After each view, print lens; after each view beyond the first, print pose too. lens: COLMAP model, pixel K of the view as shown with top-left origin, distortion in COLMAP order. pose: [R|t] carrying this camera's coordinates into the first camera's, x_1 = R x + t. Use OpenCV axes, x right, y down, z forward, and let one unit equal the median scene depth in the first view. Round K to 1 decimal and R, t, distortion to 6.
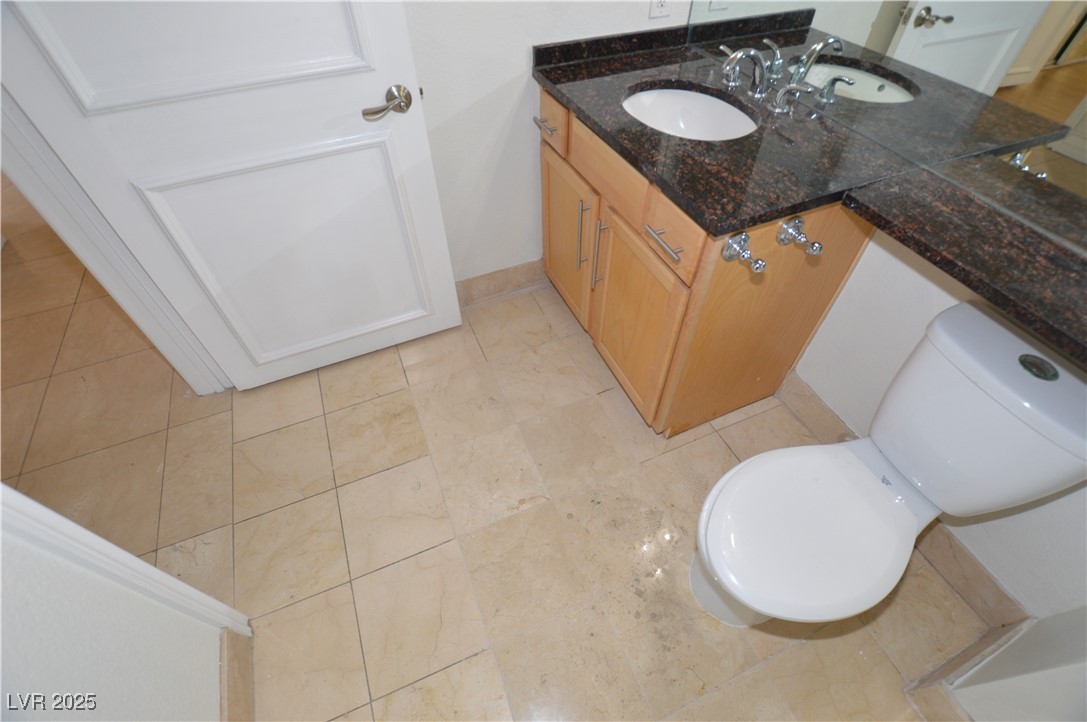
lens RADIAL K [[483.8, 0, 545.1], [0, 483.8, 356.1], [0, 0, 1]] dist [-0.035734, 0.004558]
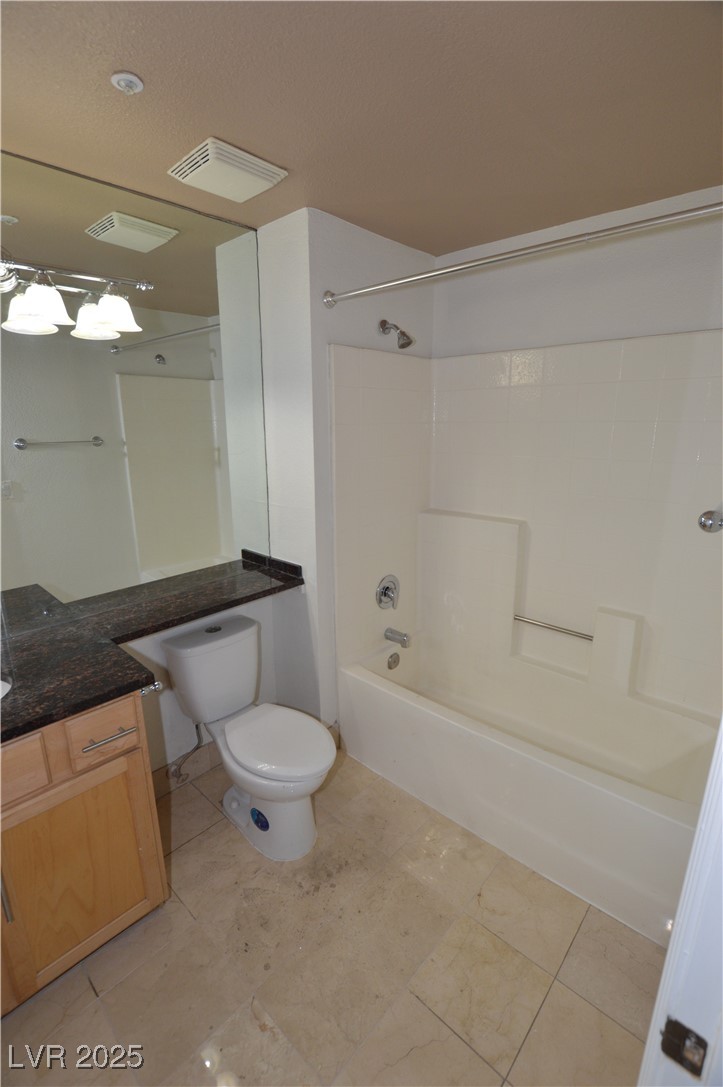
lens RADIAL K [[483.8, 0, 361.5], [0, 483.8, 543.5], [0, 0, 1]] dist [-0.035734, 0.004558]
pose [[-0.409479, -0.214940, 0.886639, -0.901392], [0.692737, 0.559154, 0.455480, -0.591012], [-0.593668, 0.800717, -0.080064, 0.354616]]
